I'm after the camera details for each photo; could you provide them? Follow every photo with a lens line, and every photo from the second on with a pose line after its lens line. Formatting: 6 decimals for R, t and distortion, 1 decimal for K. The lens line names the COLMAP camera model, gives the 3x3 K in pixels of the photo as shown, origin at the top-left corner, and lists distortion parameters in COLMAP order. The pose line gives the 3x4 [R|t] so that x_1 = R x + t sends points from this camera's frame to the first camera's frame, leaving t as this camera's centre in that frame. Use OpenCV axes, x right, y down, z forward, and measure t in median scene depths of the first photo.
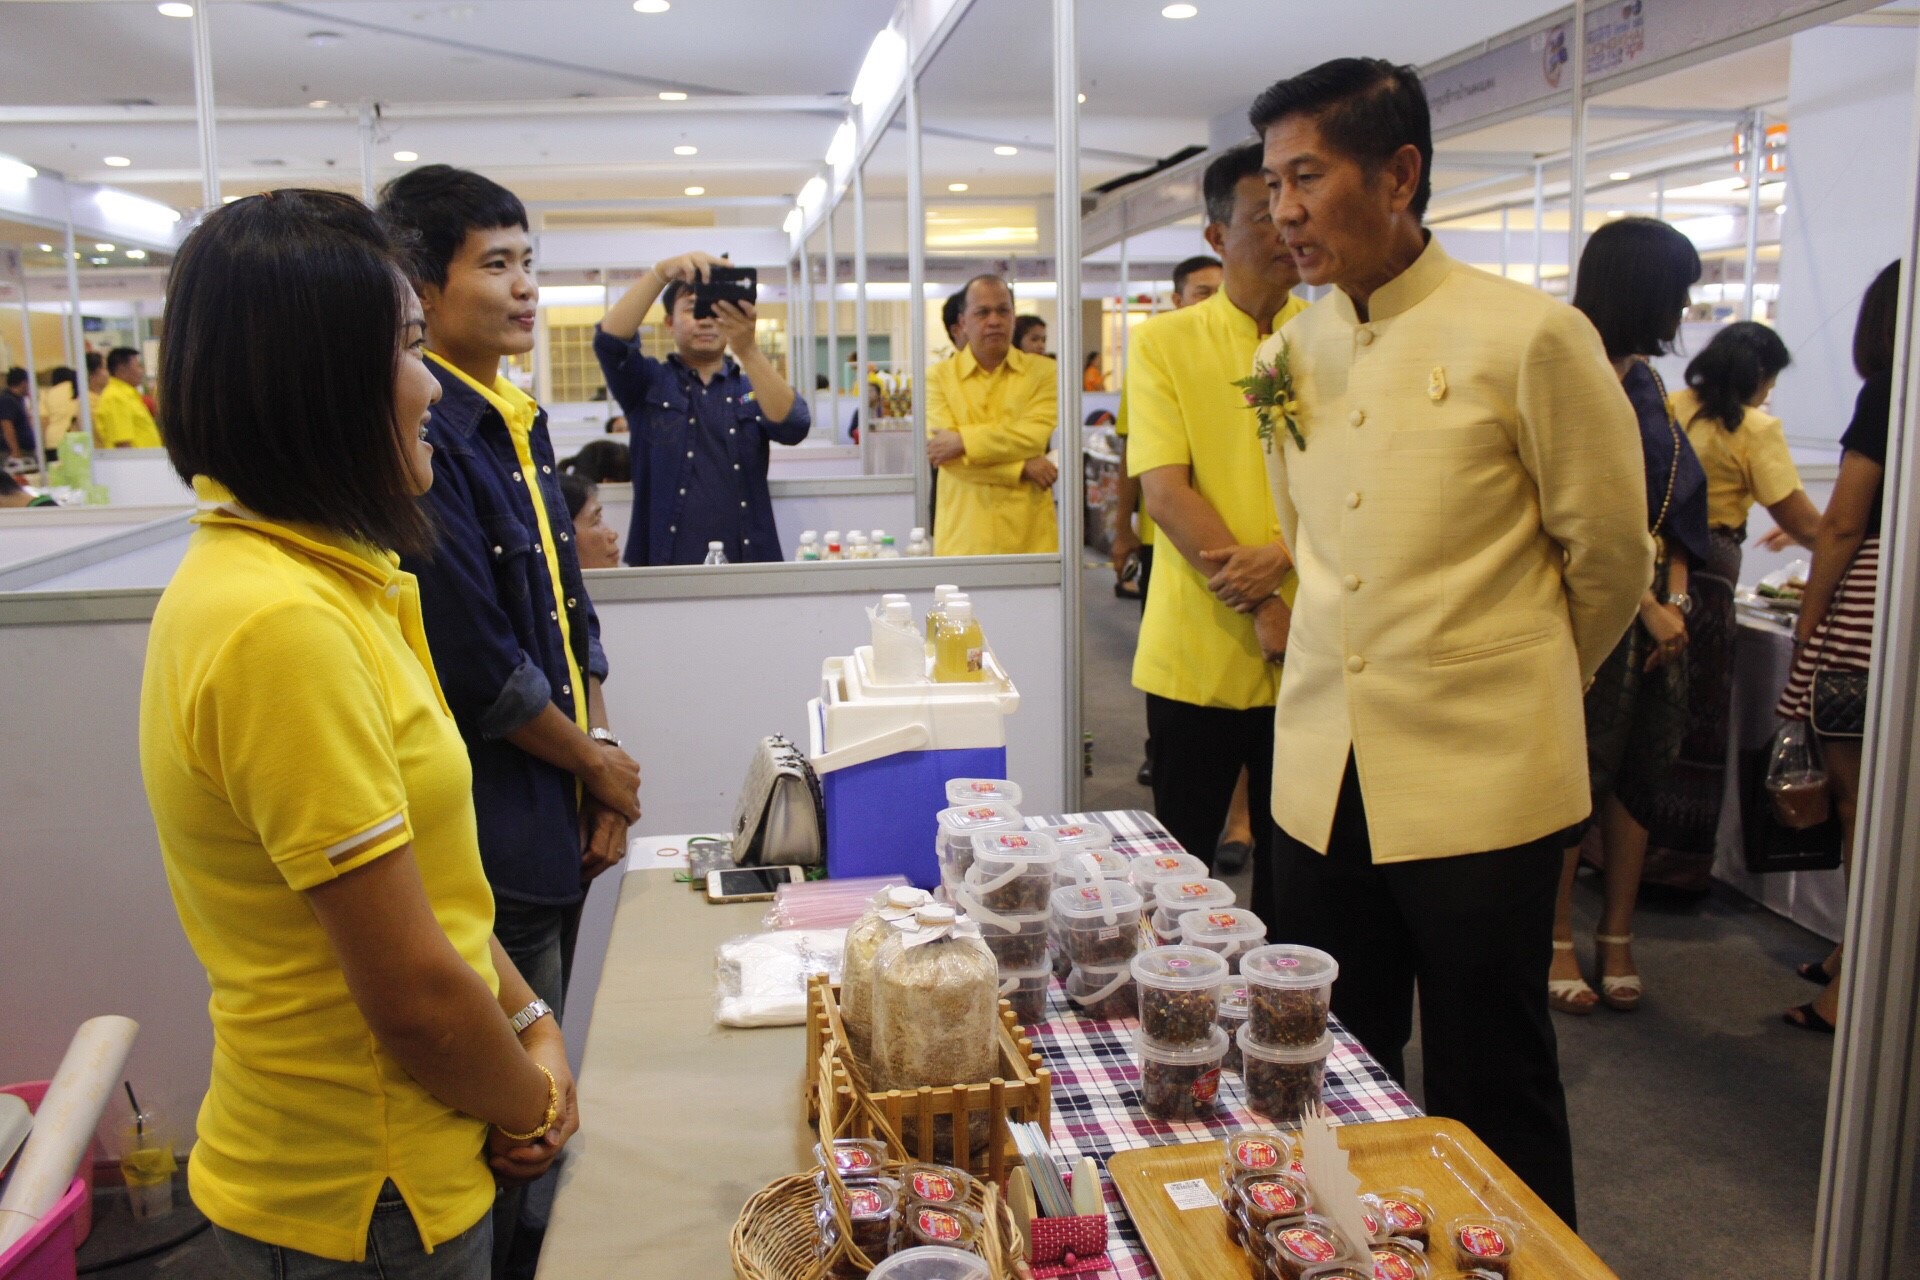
lens RADIAL K [[1594.5, 0, 960.6], [0, 1594.5, 603.6], [0, 0, 1]] dist [-0.153828, 0.133941]
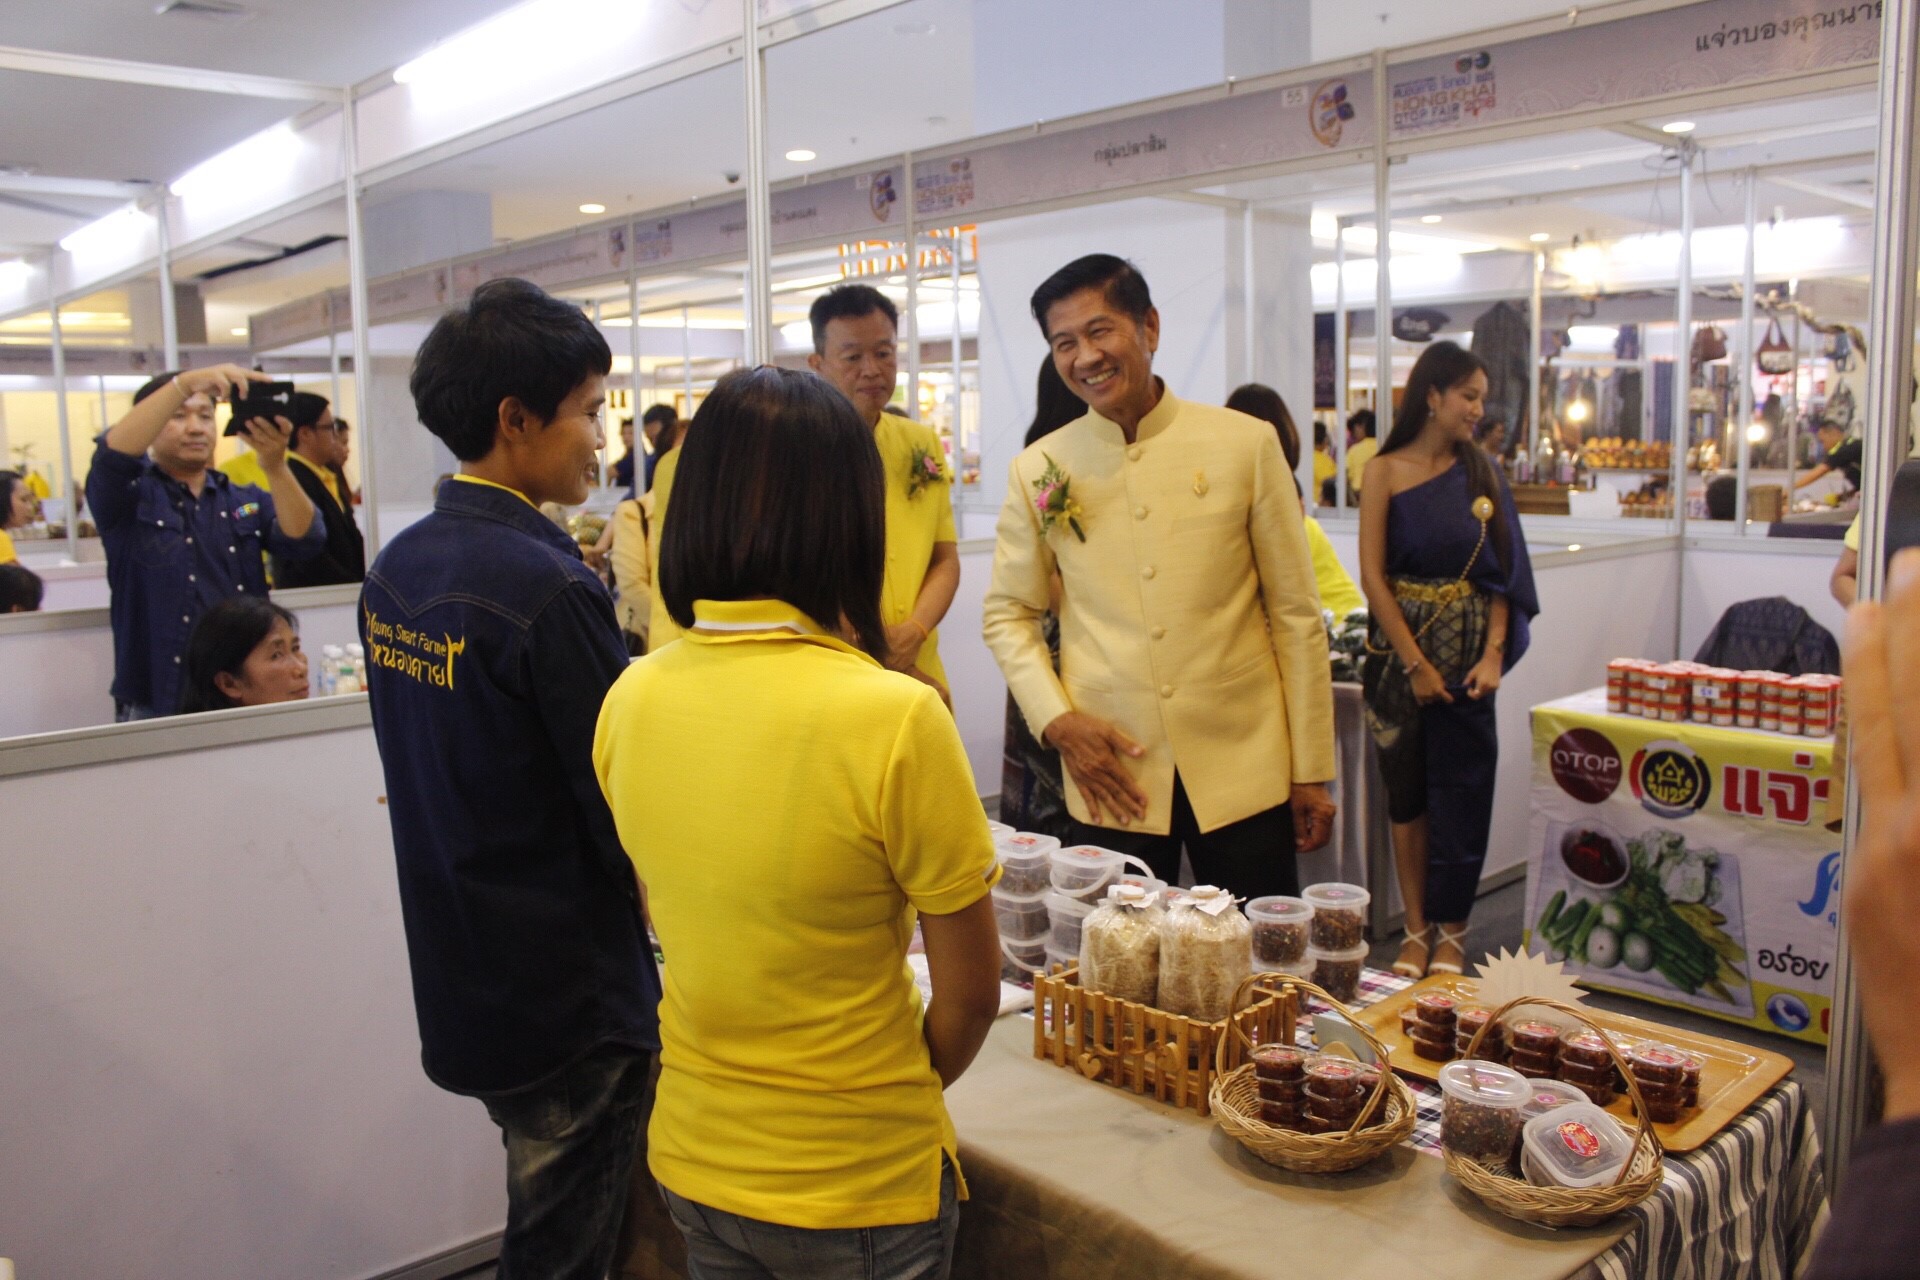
lens RADIAL K [[1594.5, 0, 960.6], [0, 1594.5, 603.6], [0, 0, 1]] dist [-0.153828, 0.133941]
pose [[0.834041, -0.069146, 0.547352, -0.294119], [0.097030, 0.995035, -0.022151, -0.011186], [-0.543102, 0.071585, 0.836610, -0.031288]]
